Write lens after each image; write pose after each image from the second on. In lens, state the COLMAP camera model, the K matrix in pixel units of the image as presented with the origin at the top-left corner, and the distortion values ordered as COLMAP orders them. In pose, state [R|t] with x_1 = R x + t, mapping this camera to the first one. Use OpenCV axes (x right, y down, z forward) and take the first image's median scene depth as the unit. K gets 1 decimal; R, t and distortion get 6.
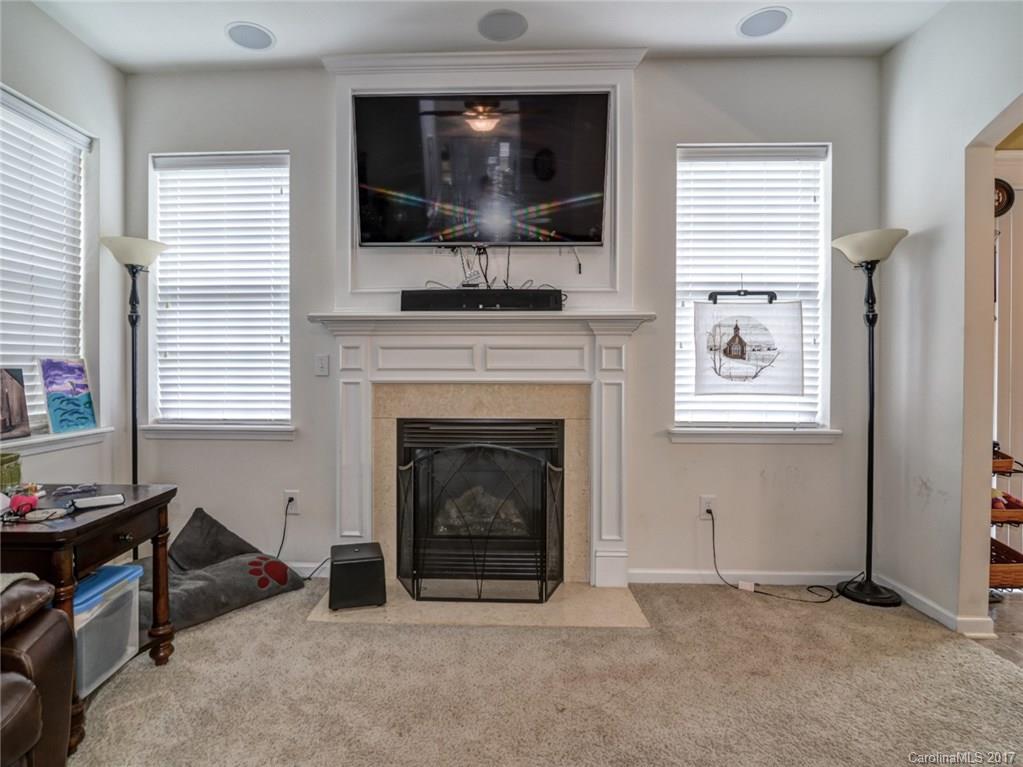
lens RADIAL K [[512.3, 0, 500.9], [0, 512.3, 378.2], [0, 0, 1]] dist [-0.017834, 0.000815]
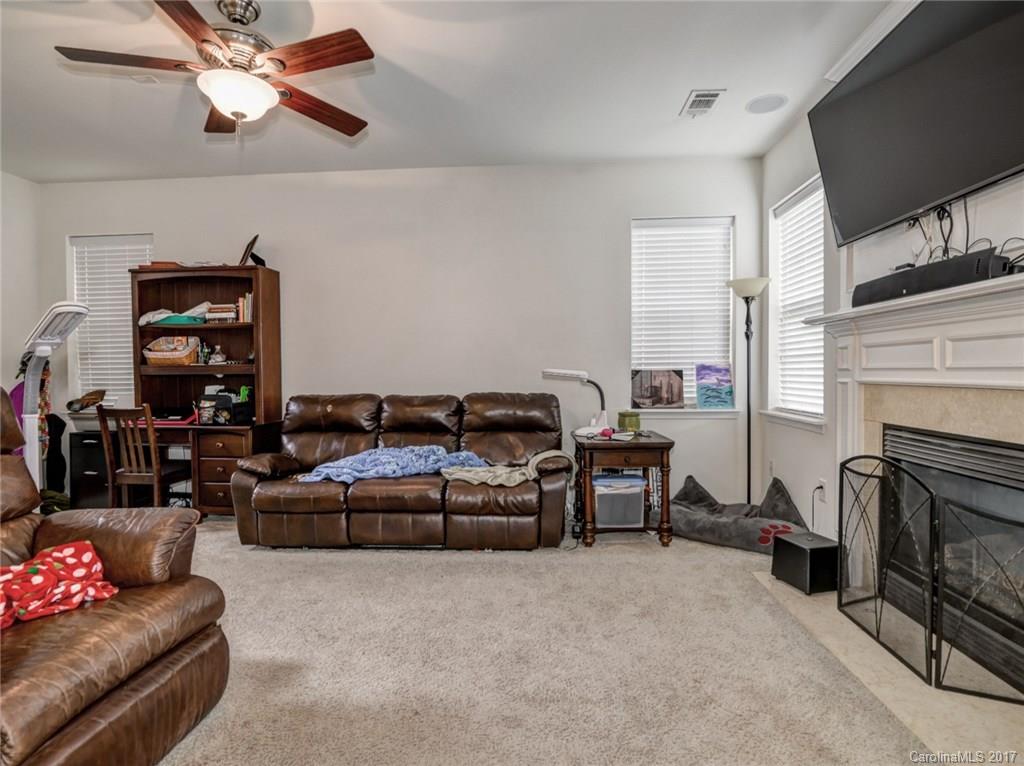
lens RADIAL K [[536.9, 0, 510.7], [0, 536.9, 381.6], [0, 0, 1]] dist [-0.013690, -0.002278]
pose [[-0.031896, 0.018252, -0.999325, 0.803115], [-0.009804, 0.999779, 0.018573, -0.005869], [0.999443, 0.010390, -0.031710, 0.386838]]
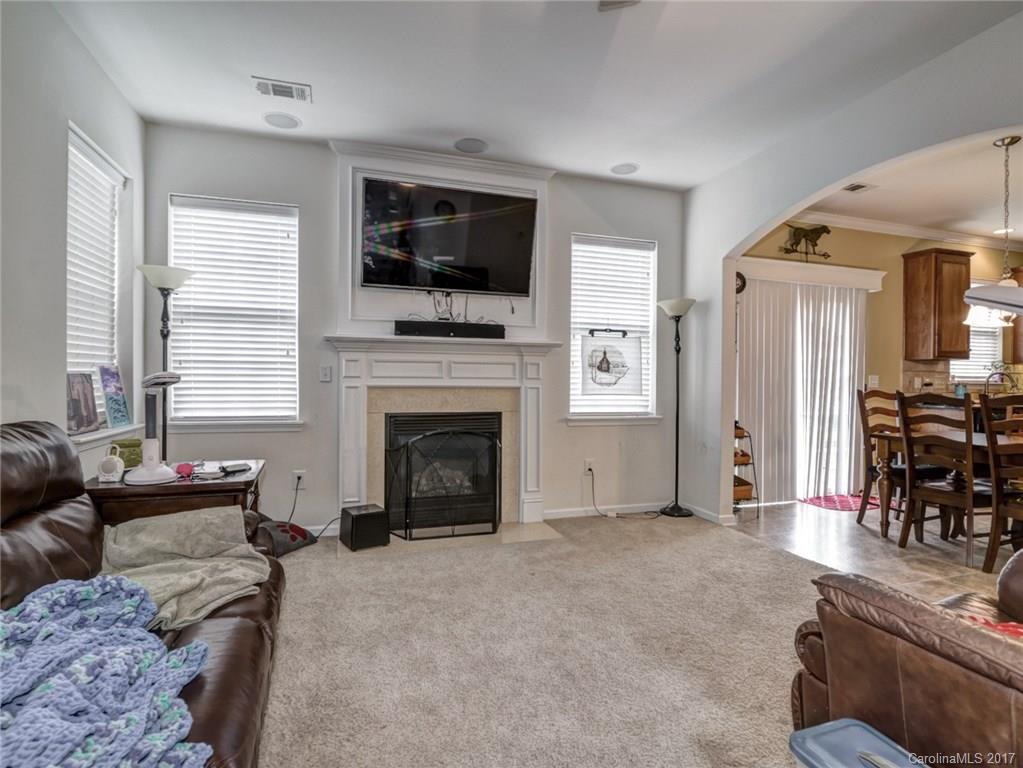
lens RADIAL K [[536.3, 0, 513.5], [0, 536.3, 386.8], [0, 0, 1]] dist [-0.013690, -0.002278]
pose [[0.936686, 0.002388, 0.350162, -0.393970], [-0.001280, 0.999993, -0.003398, 0.013572], [-0.350168, 0.002734, 0.936683, -0.465528]]
